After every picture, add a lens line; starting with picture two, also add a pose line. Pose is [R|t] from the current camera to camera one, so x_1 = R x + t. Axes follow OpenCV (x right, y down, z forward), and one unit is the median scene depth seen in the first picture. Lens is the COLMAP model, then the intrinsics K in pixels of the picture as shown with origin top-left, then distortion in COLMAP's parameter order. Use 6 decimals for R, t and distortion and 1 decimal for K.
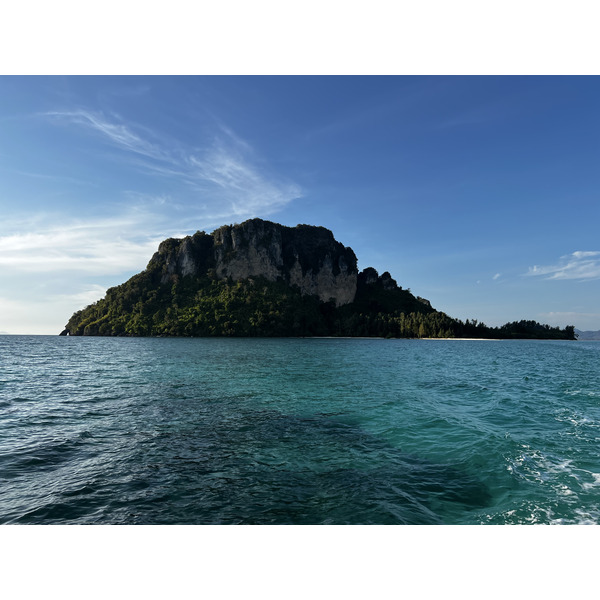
lens RADIAL K [[432.0, 0, 300.0], [0, 432.0, 300.0], [0, 0, 1]] dist [0.089441, -0.135918]
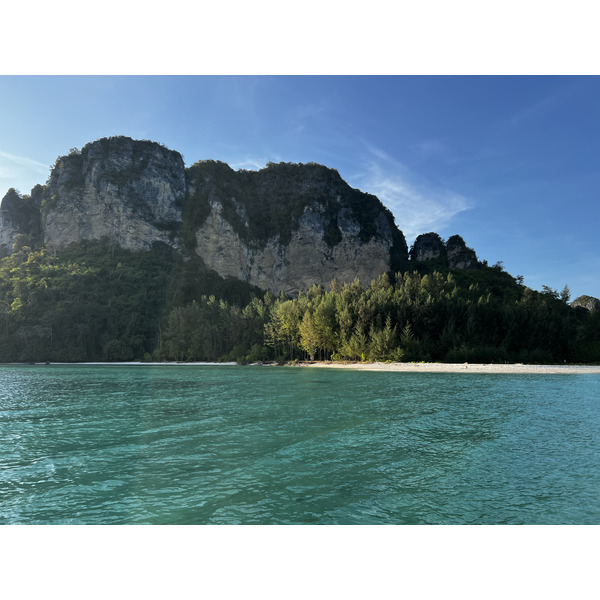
lens RADIAL K [[432.0, 0, 300.0], [0, 432.0, 300.0], [0, 0, 1]] dist [0.089441, -0.135918]
pose [[0.928632, -0.055727, -0.366793, 0.245201], [0.036724, 0.997606, -0.058589, 0.041632], [0.369180, 0.040937, 0.928456, 0.510266]]
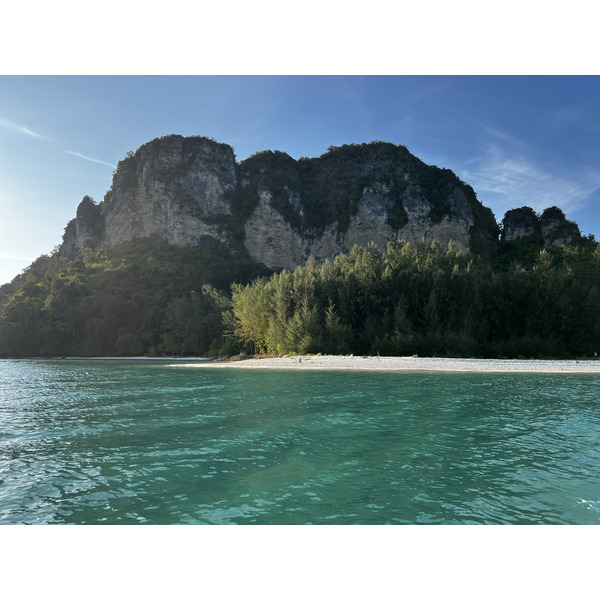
lens RADIAL K [[432.0, 0, 300.0], [0, 432.0, 300.0], [0, 0, 1]] dist [0.089441, -0.135918]
pose [[0.809219, -0.079248, -0.582137, 0.278983], [0.053761, 0.996692, -0.060950, 0.047394], [0.585042, 0.018026, 0.810803, 0.565641]]
